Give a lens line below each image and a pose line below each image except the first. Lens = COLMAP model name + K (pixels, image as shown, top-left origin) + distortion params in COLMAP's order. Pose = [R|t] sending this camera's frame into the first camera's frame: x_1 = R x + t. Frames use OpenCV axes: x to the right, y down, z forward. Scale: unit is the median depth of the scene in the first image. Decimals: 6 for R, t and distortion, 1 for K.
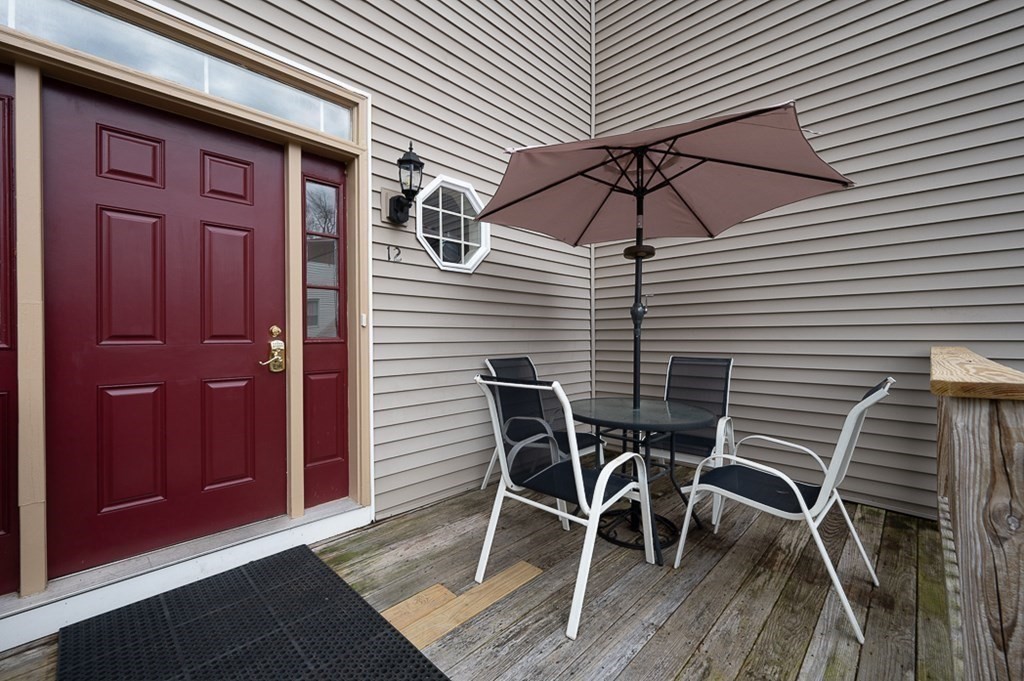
lens RADIAL K [[421.9, 0, 515.8], [0, 421.9, 337.2], [0, 0, 1]] dist [-0.002714, -0.000129]
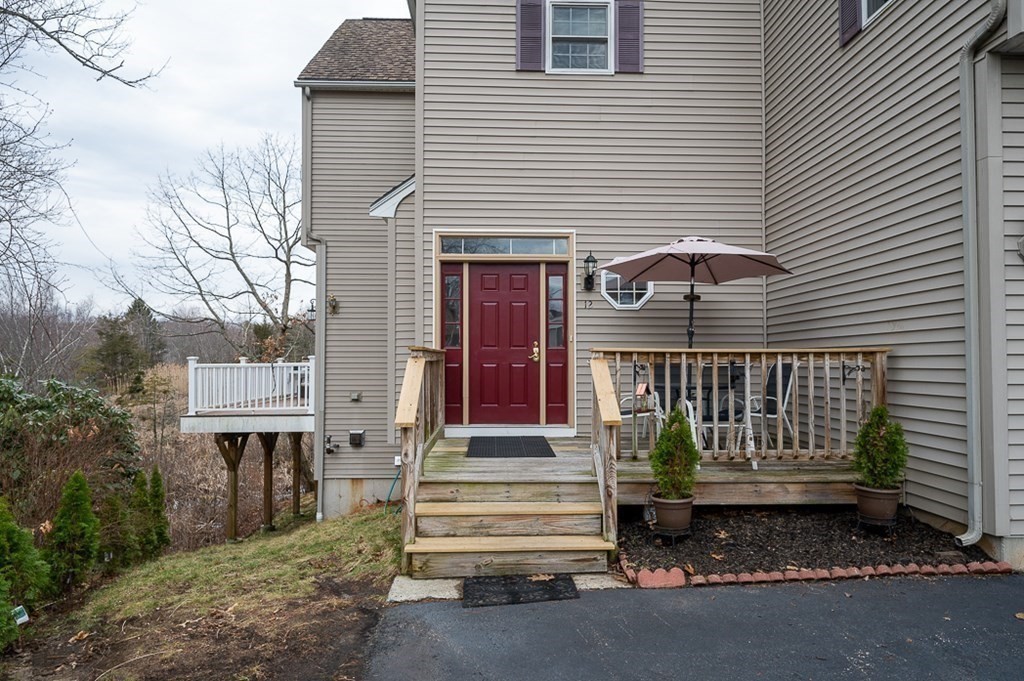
lens RADIAL K [[618.7, 0, 512.7], [0, 618.7, 343.6], [0, 0, 1]] dist [0.000710, 0.000008]
pose [[0.715728, -0.012722, -0.698263, 1.563962], [-0.012020, 0.999462, -0.030530, 0.081791], [0.698276, 0.030244, 0.715190, -1.384121]]
